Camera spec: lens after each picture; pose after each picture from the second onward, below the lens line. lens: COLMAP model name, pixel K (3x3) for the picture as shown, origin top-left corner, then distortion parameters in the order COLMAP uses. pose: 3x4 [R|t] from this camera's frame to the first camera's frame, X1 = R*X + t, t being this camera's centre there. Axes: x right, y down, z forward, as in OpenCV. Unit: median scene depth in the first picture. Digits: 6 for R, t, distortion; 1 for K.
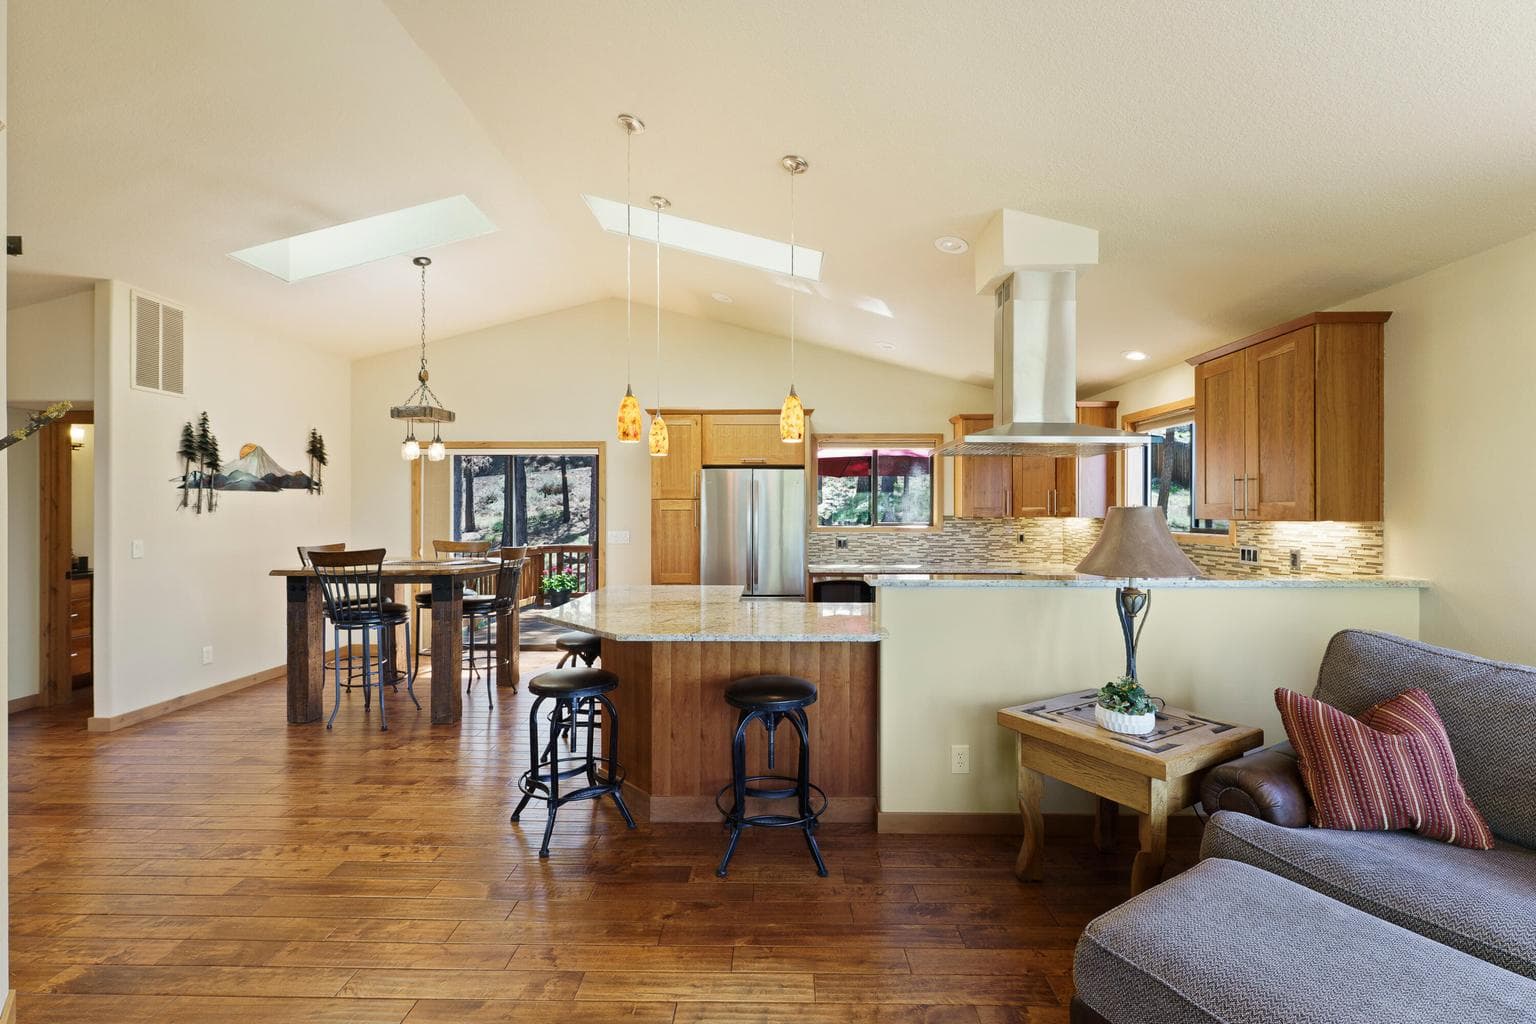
lens RADIAL K [[619.9, 0, 768.0], [0, 619.9, 512.0], [0, 0, 1]] dist [-0.000298, -0.000247]
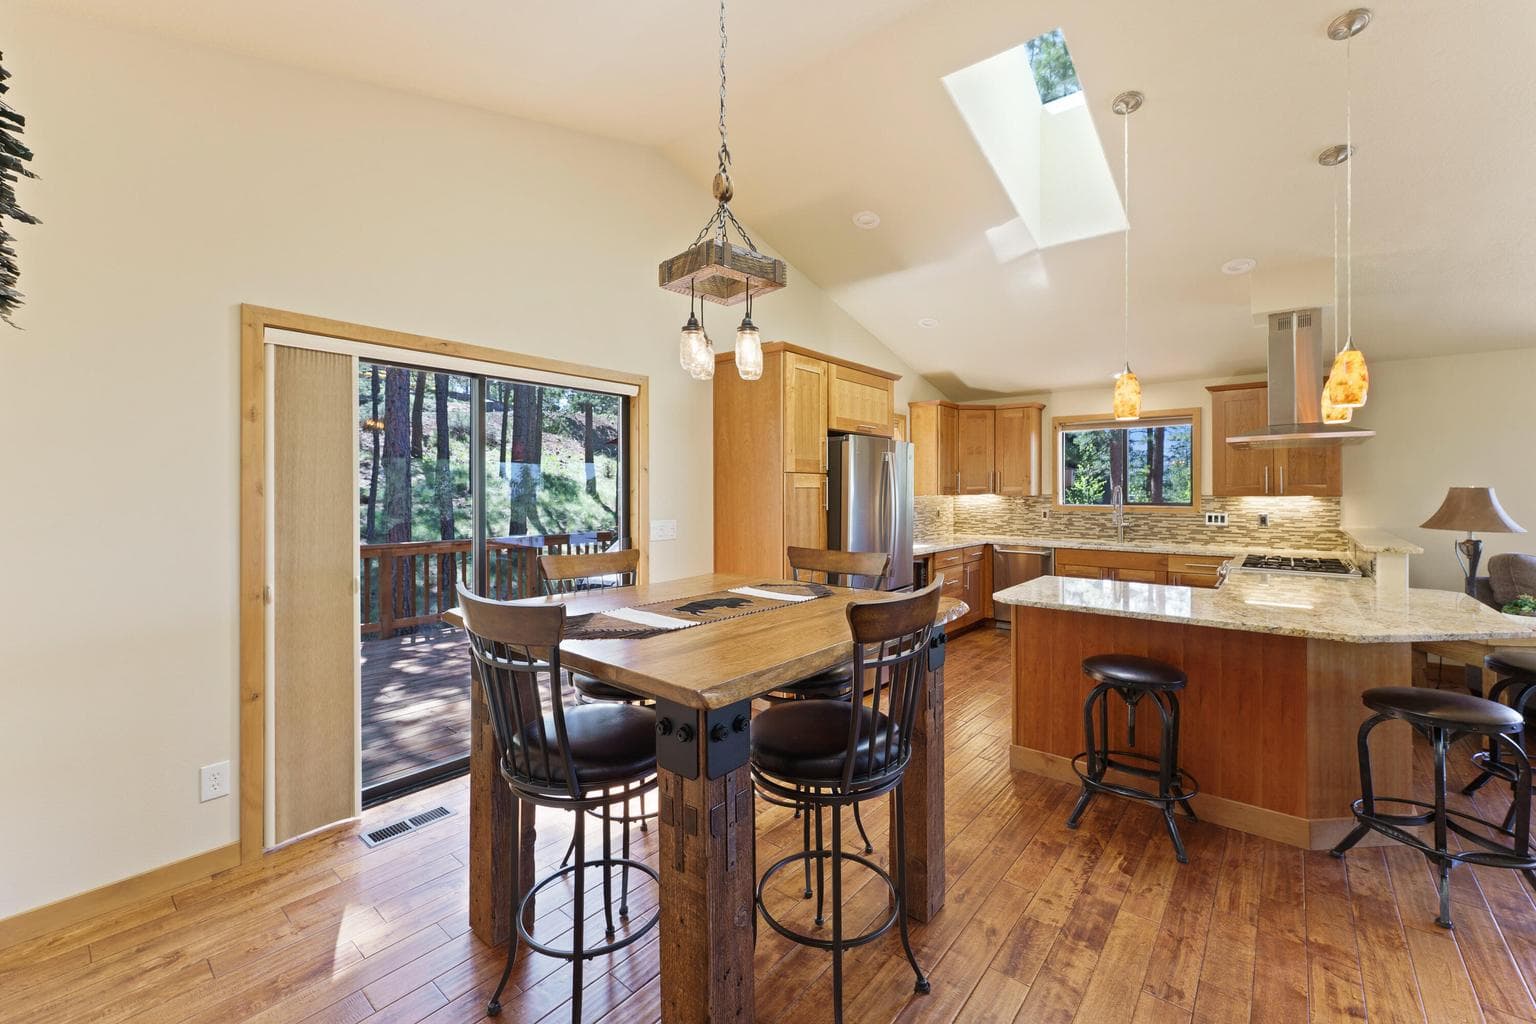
lens RADIAL K [[626.1, 0, 765.7], [0, 626.1, 490.1], [0, 0, 1]] dist [0.000527, -0.000373]
pose [[0.637876, 0.001767, 0.770137, -1.058842], [-0.000713, 0.999998, -0.001704, 0.001027], [-0.770139, 0.000538, 0.637876, 0.806119]]
